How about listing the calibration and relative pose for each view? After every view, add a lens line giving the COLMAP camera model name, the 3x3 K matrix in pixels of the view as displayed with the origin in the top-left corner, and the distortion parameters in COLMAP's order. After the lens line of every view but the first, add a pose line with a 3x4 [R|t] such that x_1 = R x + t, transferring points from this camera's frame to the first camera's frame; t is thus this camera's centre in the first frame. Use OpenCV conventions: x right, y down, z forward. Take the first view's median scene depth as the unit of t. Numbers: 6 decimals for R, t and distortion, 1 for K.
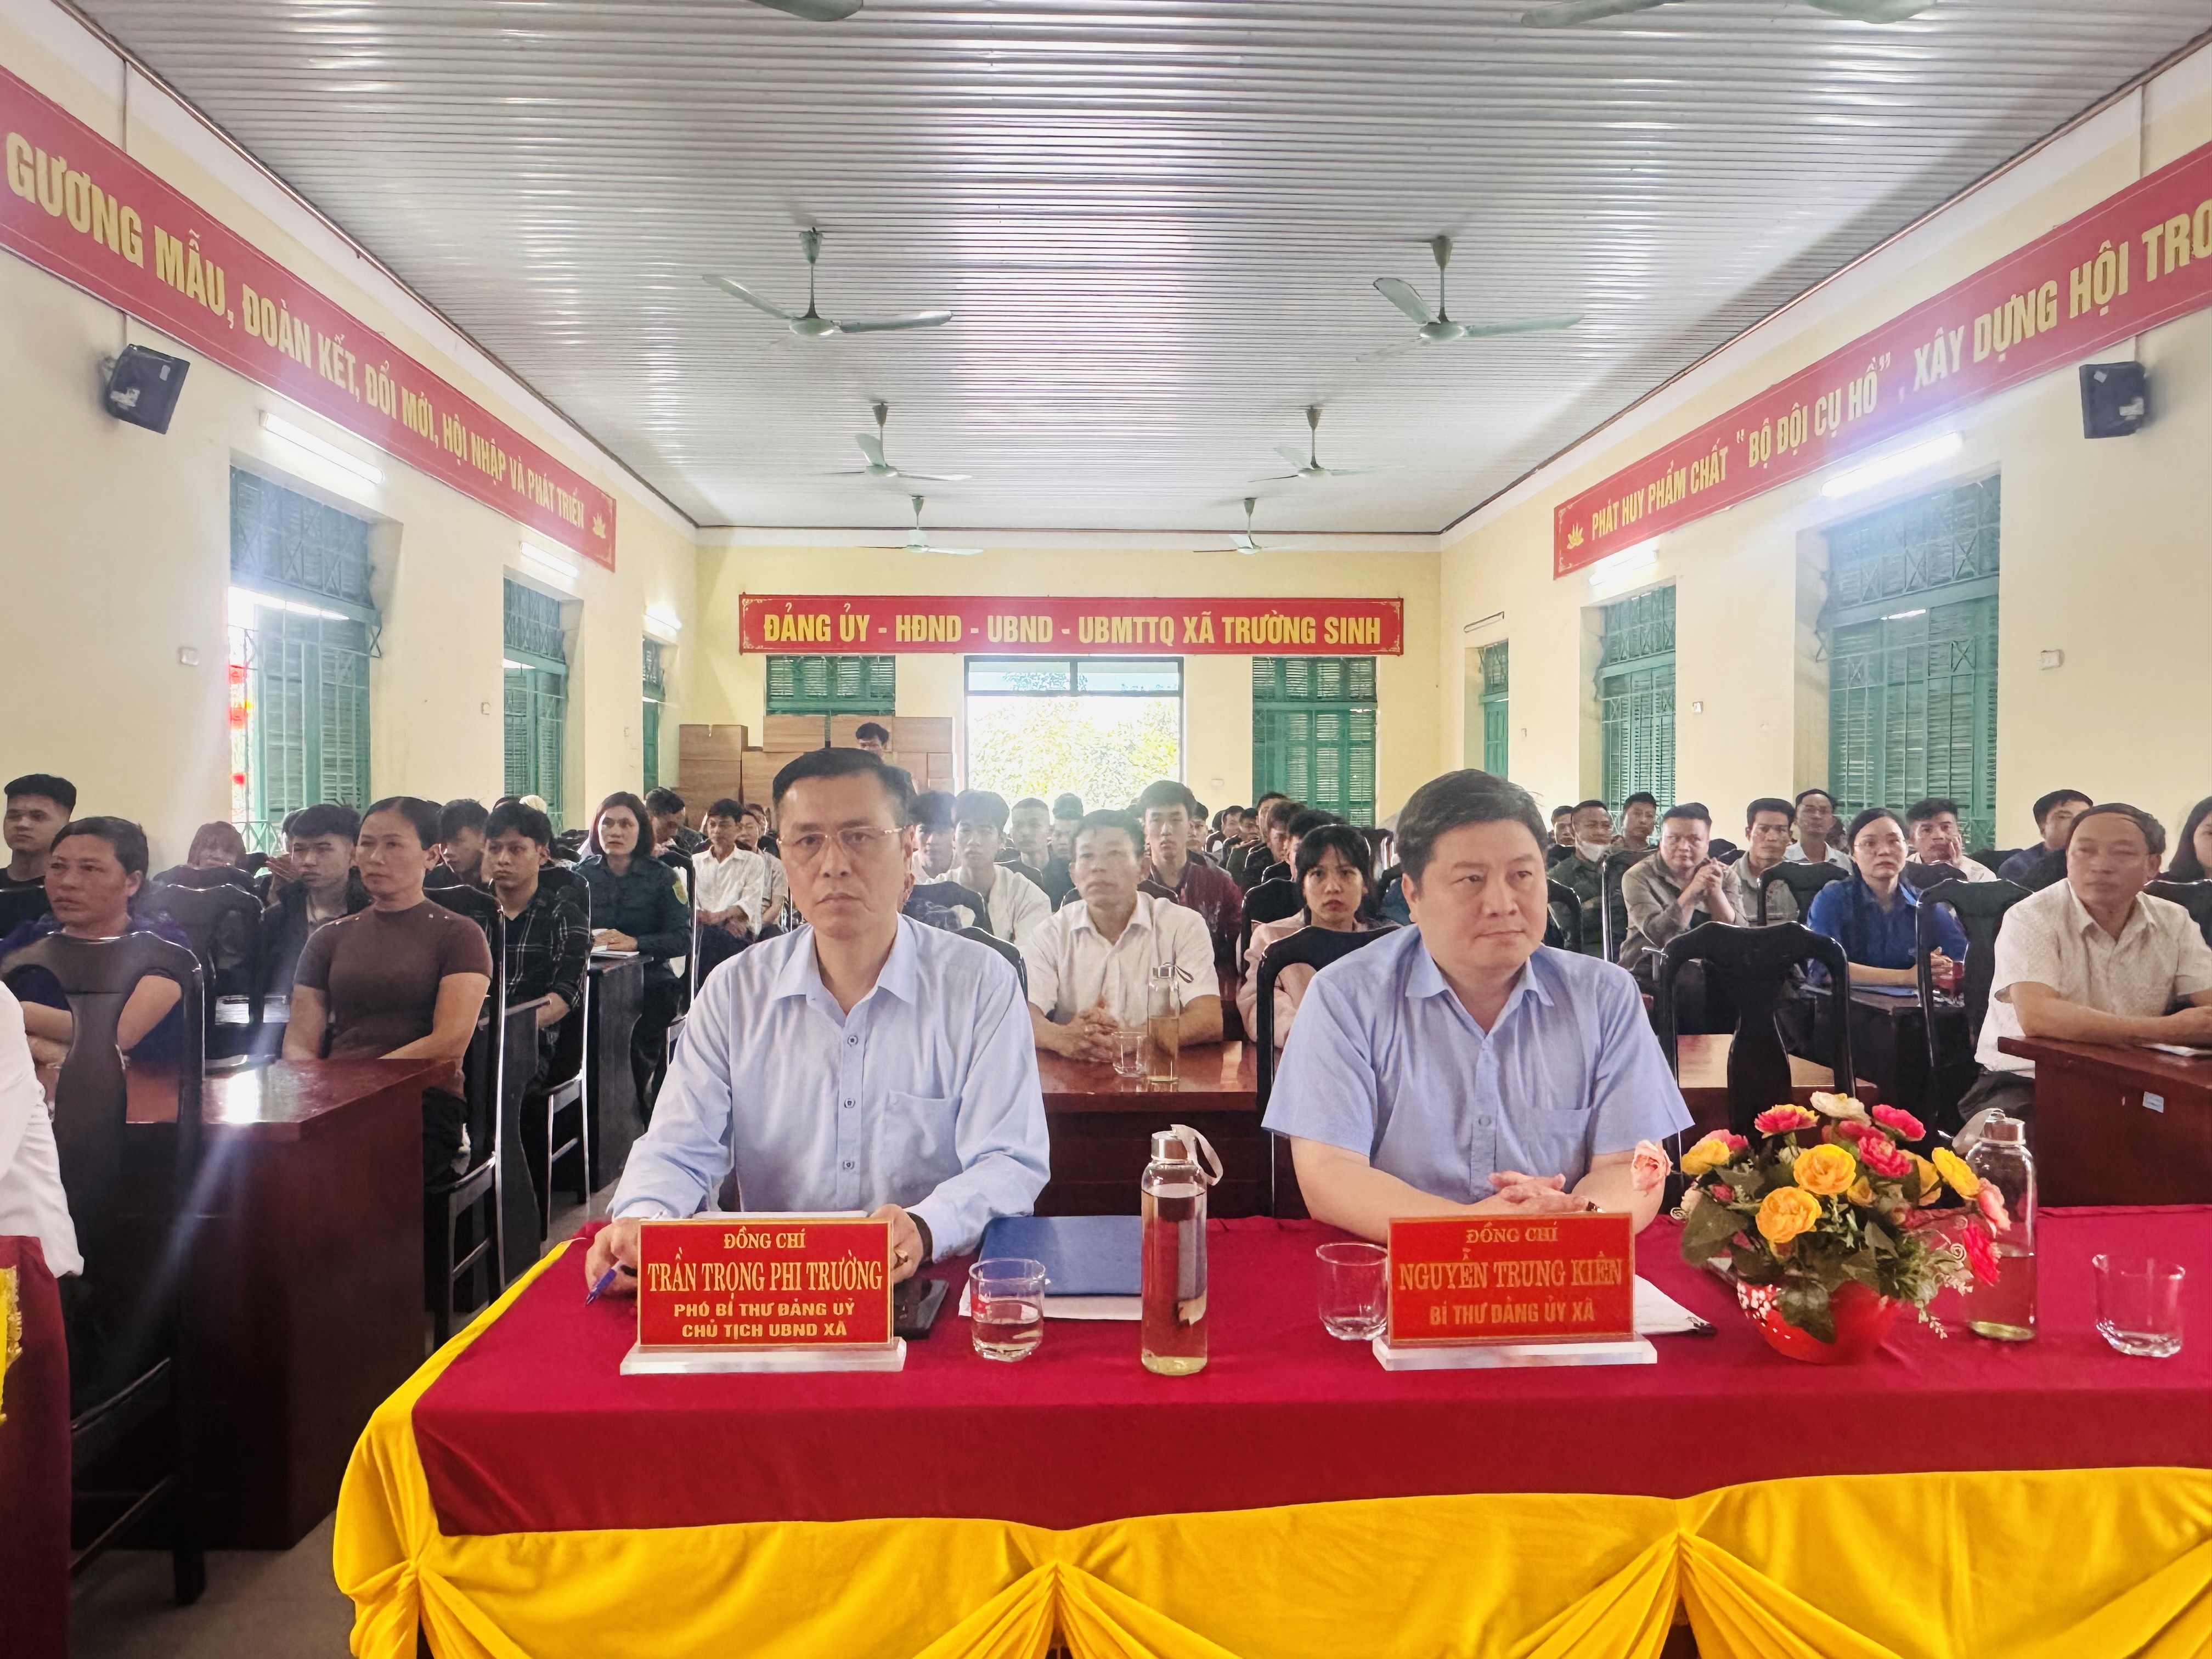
lens RADIAL K [[1470.3, 0, 1104.6], [0, 1470.3, 825.0], [0, 0, 1]] dist [-0.001322, 0.001979]
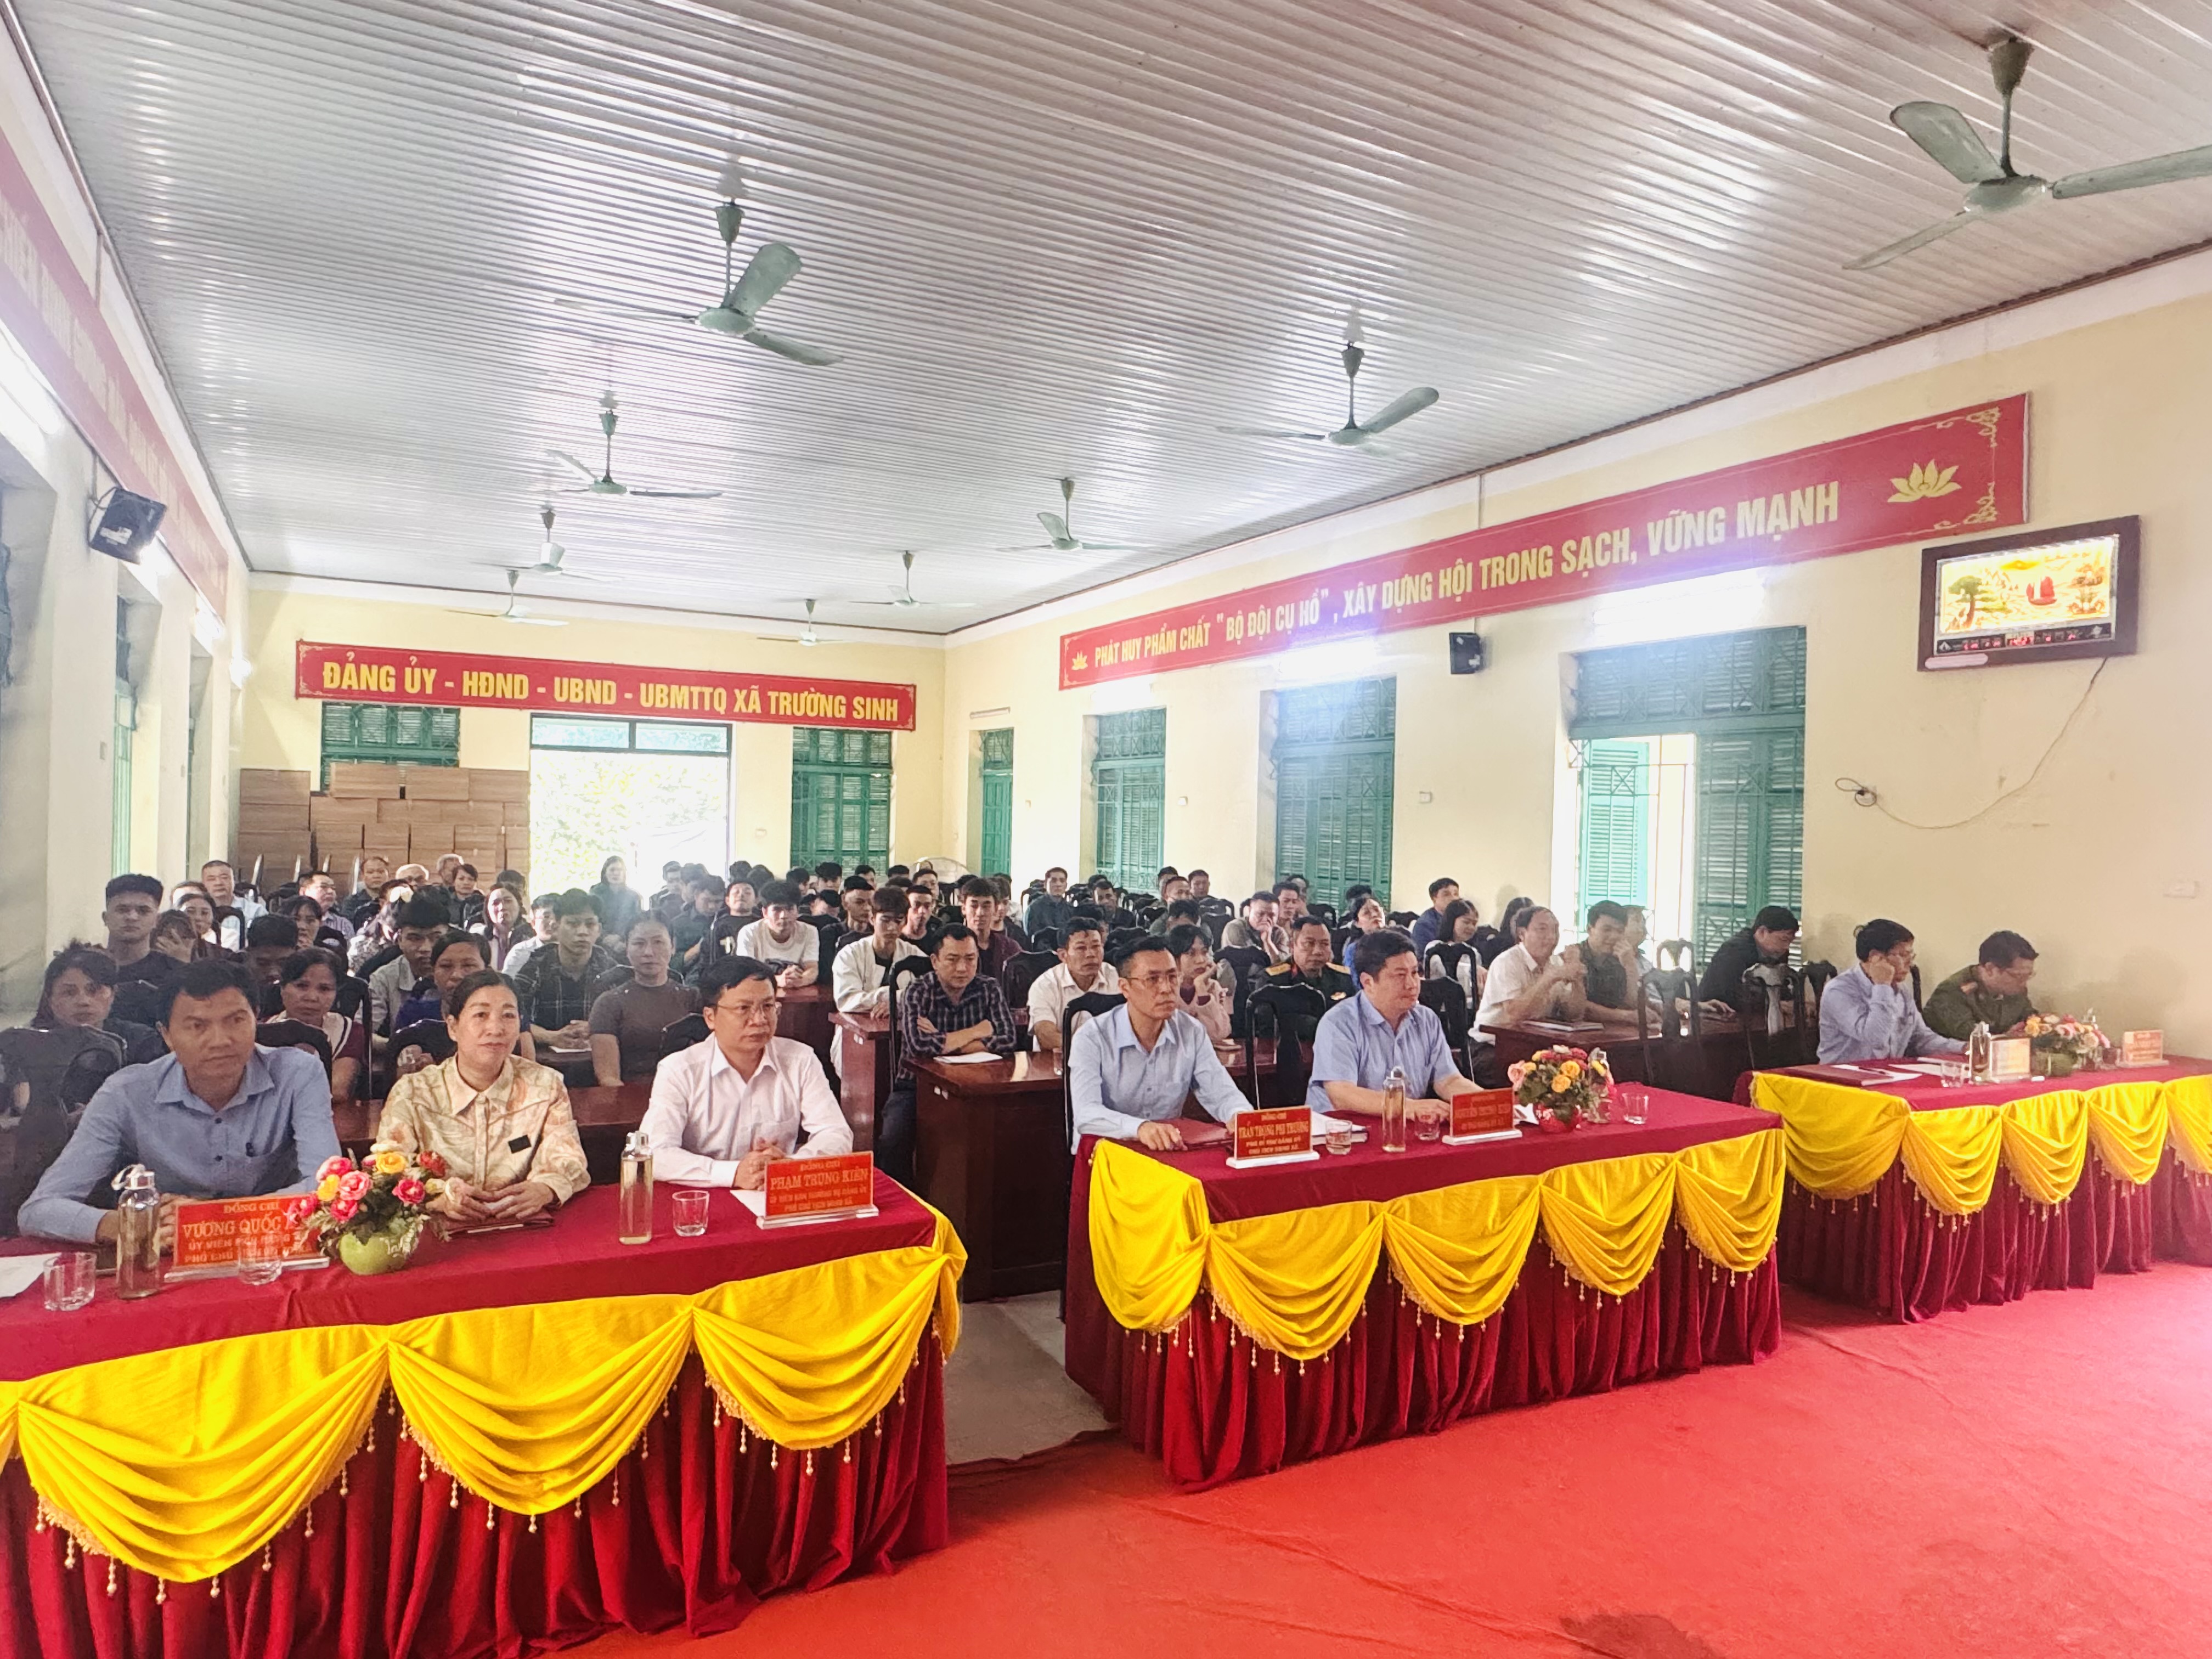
lens RADIAL K [[1394.6, 0, 1106.0], [0, 1394.6, 829.5], [0, 0, 1]] dist [-0.003598, -0.000042]
pose [[0.901576, 0.019923, 0.432161, -0.161467], [-0.015303, 0.999783, -0.014166, -0.020989], [-0.432350, 0.006159, 0.901685, -0.119862]]
